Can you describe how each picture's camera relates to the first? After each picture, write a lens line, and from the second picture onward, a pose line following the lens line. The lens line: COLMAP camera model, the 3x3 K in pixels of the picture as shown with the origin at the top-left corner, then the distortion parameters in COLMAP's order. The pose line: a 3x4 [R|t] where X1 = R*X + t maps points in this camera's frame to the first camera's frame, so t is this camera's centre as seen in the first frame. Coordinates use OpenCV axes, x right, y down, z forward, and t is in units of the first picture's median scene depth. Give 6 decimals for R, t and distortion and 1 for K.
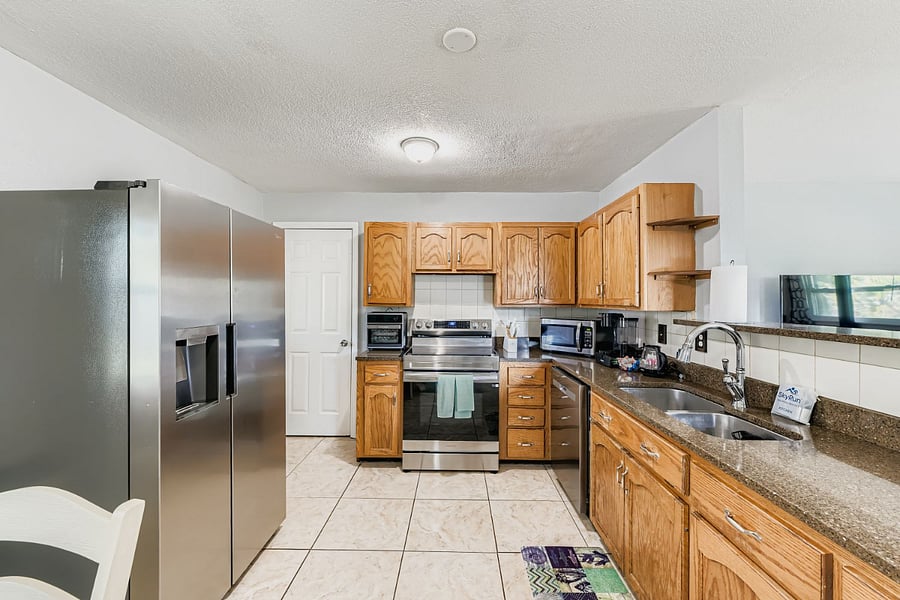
lens RADIAL K [[358.0, 0, 448.9], [0, 358.0, 301.1], [0, 0, 1]] dist [0.000442, 0.000209]
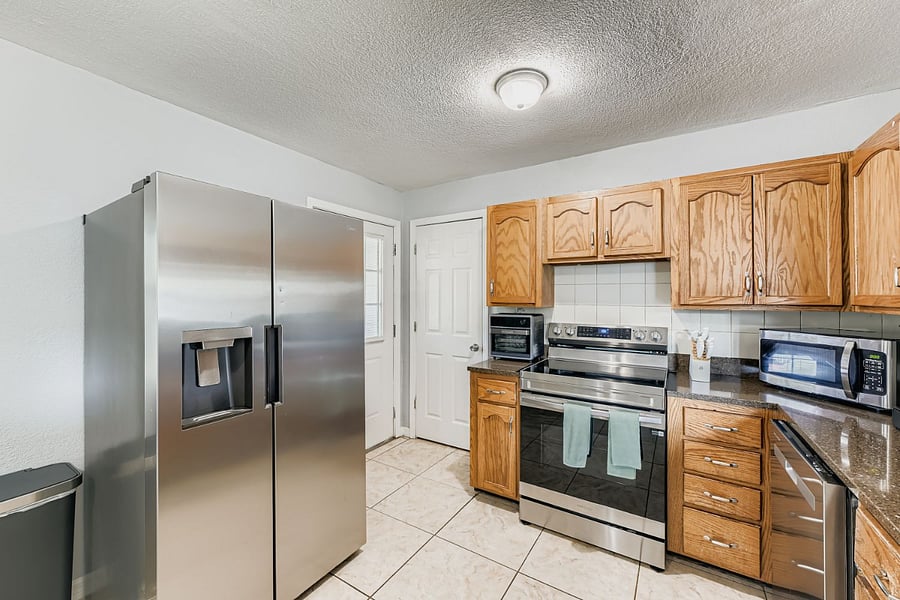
lens RADIAL K [[358.0, 0, 450.3], [0, 358.0, 298.2], [0, 0, 1]] dist [0.000442, 0.000209]
pose [[0.852404, -0.003626, -0.522871, 0.136725], [0.001115, 0.999986, -0.005118, -0.000369], [0.522882, 0.003779, 0.852397, 0.244461]]
